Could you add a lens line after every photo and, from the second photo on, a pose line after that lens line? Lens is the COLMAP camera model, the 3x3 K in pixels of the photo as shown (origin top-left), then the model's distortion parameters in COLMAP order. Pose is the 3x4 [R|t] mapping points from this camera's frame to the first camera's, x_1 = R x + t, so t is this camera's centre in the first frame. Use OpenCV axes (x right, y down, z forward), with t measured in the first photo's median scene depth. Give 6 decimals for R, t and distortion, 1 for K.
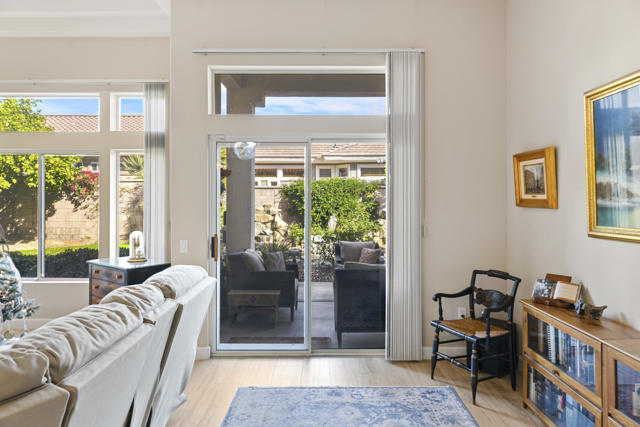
lens RADIAL K [[465.2, 0, 317.9], [0, 465.2, 210.4], [0, 0, 1]] dist [-0.008643, -0.001947]
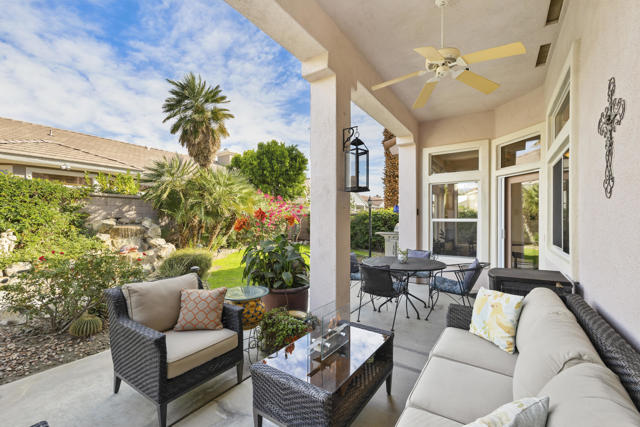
lens RADIAL K [[275.5, 0, 320.0], [0, 275.5, 220.4], [0, 0, 1]] dist [0.011727, 0.000991]
pose [[0.557553, -0.004962, 0.830127, -0.047144], [0.013055, 0.999911, -0.002792, 0.001679], [-0.830039, 0.012394, 0.557568, 0.420209]]
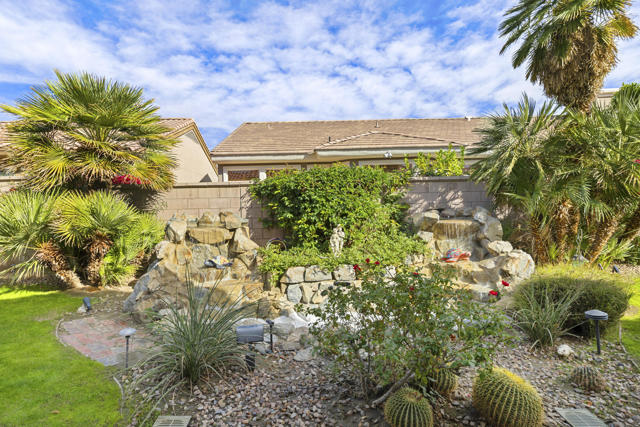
lens RADIAL K [[349.7, 0, 317.7], [0, 349.7, 212.8], [0, 0, 1]] dist [0.034946, -0.002592]
pose [[0.999463, -0.026880, 0.018720, 0.000021], [0.027326, 0.999339, -0.023989, 0.002303], [-0.018063, 0.024487, 0.999537, 0.561292]]
